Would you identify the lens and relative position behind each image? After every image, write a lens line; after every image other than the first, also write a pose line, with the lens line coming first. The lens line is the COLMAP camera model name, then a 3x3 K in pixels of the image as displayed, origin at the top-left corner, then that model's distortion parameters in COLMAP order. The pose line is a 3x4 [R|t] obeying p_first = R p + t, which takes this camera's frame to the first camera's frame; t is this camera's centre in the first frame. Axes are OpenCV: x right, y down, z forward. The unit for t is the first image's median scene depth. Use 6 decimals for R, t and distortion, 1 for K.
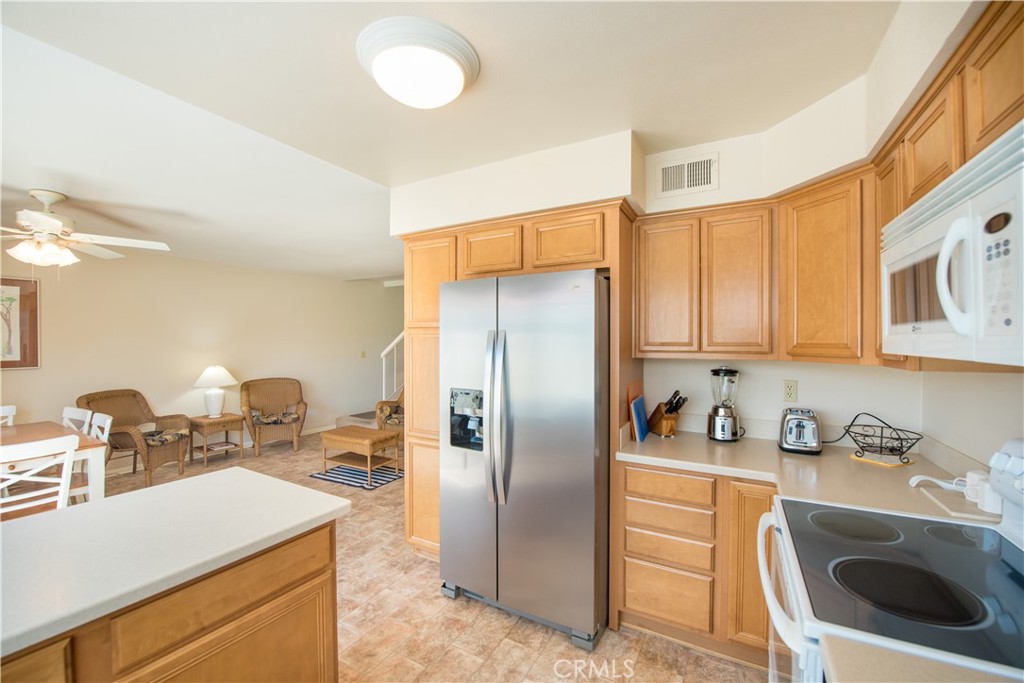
lens RADIAL K [[414.4, 0, 519.3], [0, 414.4, 338.7], [0, 0, 1]] dist [-0.020477, -0.000756]
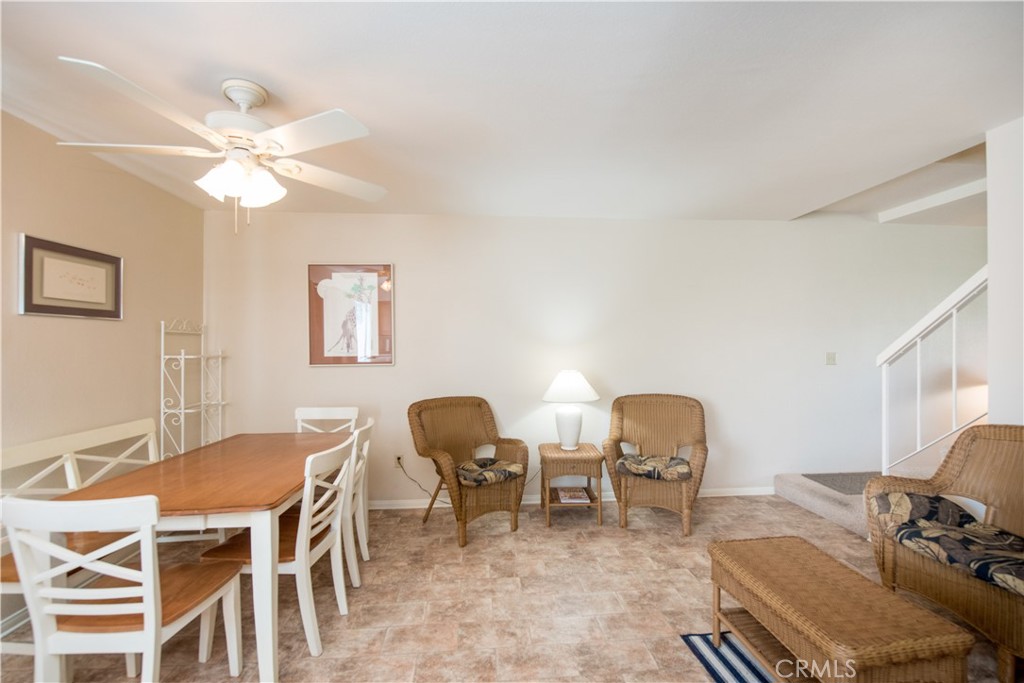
lens RADIAL K [[457.4, 0, 509.9], [0, 457.4, 347.6], [0, 0, 1]] dist [-0.011121, -0.000272]
pose [[0.555810, -0.006194, -0.831286, -0.184052], [0.009175, 0.999957, -0.001317, 0.029438], [0.831259, -0.006895, 0.555843, 0.503000]]
